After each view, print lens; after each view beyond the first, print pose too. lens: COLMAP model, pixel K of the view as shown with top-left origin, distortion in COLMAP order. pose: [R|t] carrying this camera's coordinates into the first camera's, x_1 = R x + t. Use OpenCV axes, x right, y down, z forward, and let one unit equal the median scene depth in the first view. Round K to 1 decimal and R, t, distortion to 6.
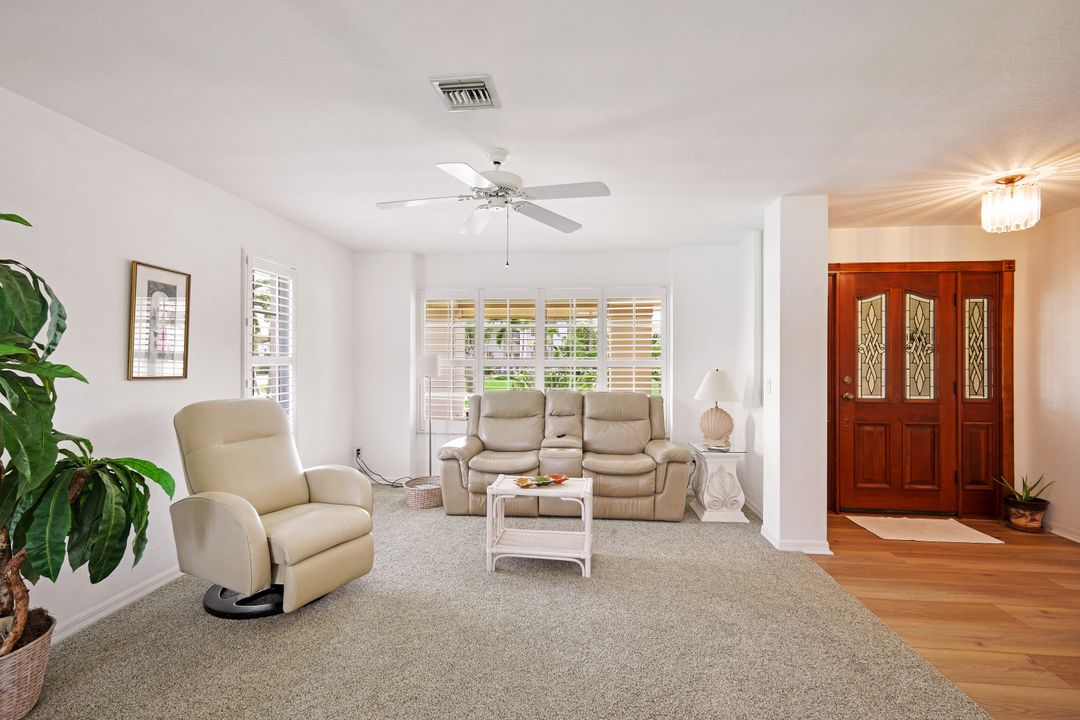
lens RADIAL K [[479.4, 0, 535.3], [0, 479.4, 364.0], [0, 0, 1]] dist [0.001023, 0.000202]
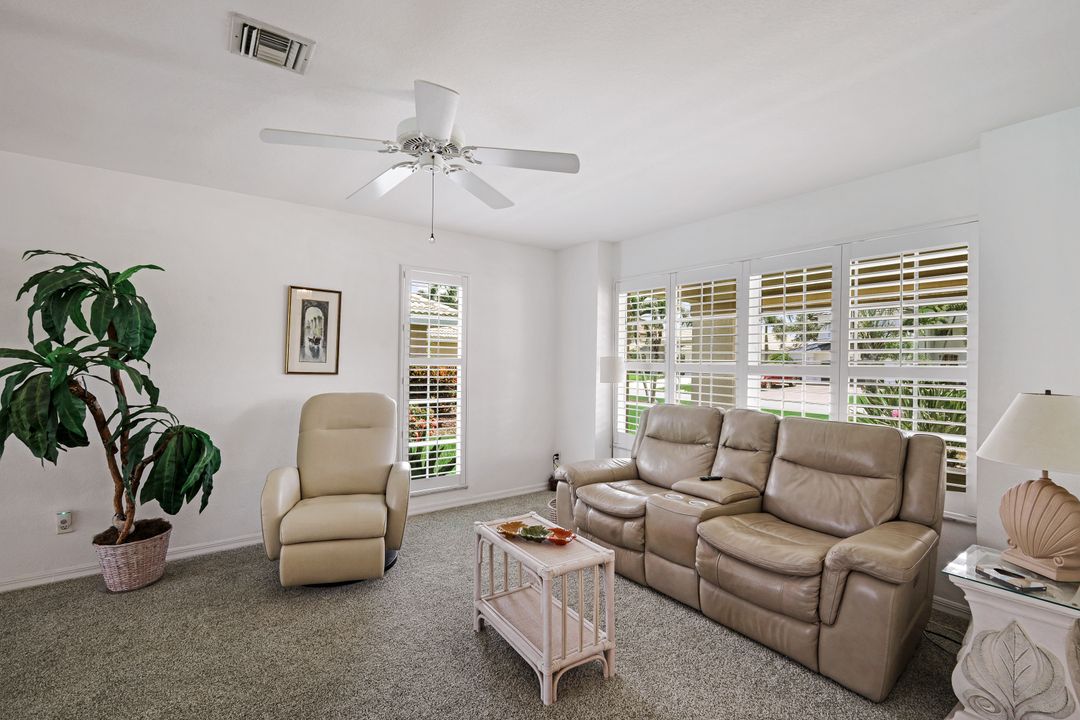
lens RADIAL K [[479.4, 0, 535.3], [0, 479.4, 364.0], [0, 0, 1]] dist [0.001023, 0.000202]
pose [[0.669530, 0.011504, -0.742695, 0.424443], [-0.017584, 0.999845, -0.000364, -0.004702], [0.742576, 0.013303, 0.669629, 0.415465]]
